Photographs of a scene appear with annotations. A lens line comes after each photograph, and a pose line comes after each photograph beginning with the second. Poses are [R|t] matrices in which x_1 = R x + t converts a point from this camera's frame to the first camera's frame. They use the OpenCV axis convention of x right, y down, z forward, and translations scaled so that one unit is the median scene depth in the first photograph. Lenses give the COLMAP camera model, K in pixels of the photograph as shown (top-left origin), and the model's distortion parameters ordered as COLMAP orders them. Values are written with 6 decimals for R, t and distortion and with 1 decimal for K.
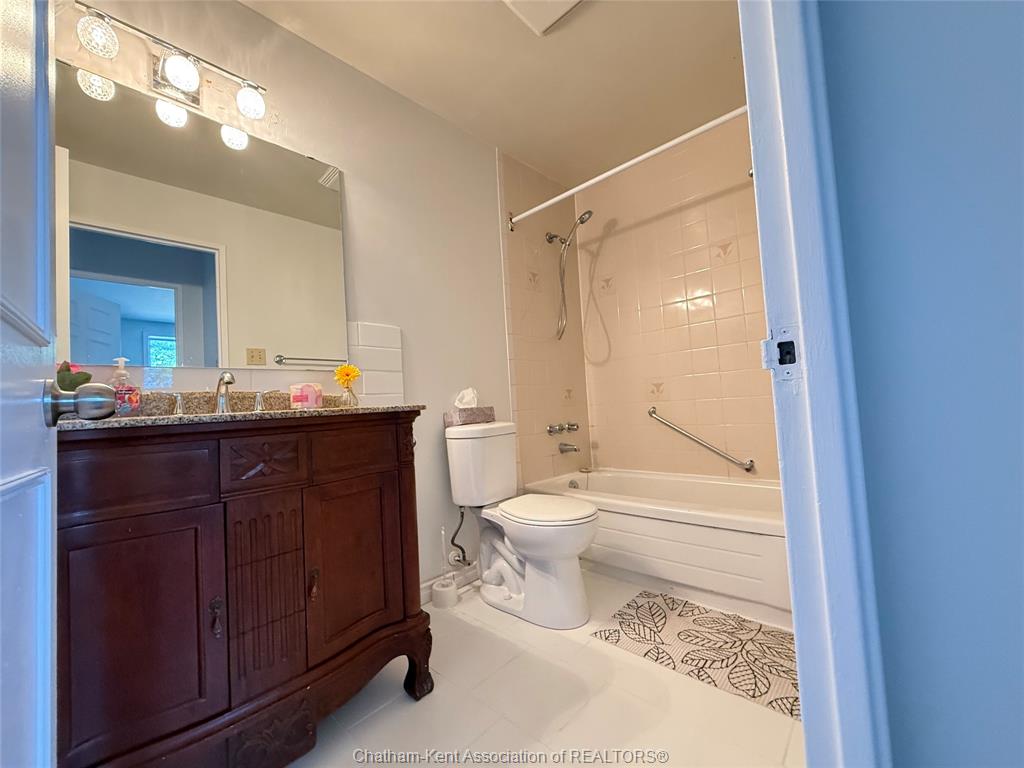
lens RADIAL K [[407.1, 0, 514.0], [0, 407.1, 388.7], [0, 0, 1]] dist [-0.001106, -0.000070]
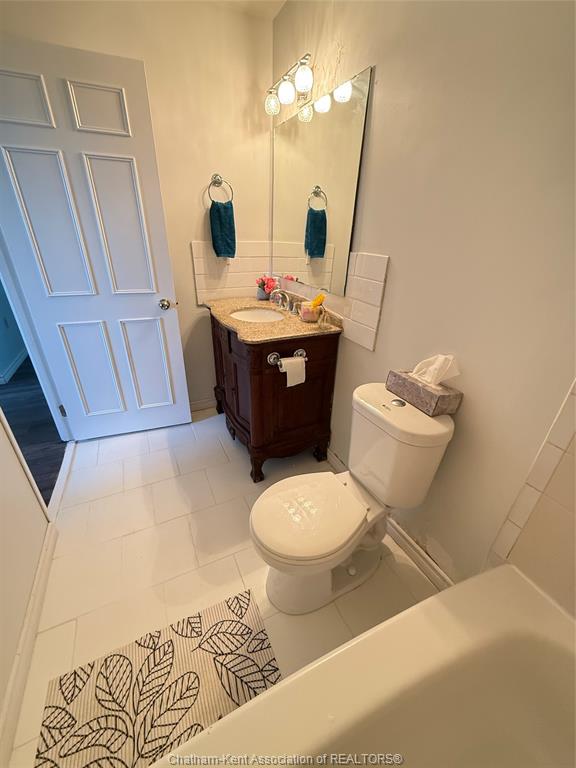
lens RADIAL K [[305.3, 0, 285.8], [0, 305.3, 385.9], [0, 0, 1]] dist [-0.001106, -0.000070]
pose [[-0.373195, 0.456034, -0.807935, 0.616445], [0.066793, 0.881798, 0.466873, -0.299744], [0.925345, 0.120271, -0.359543, 1.421254]]
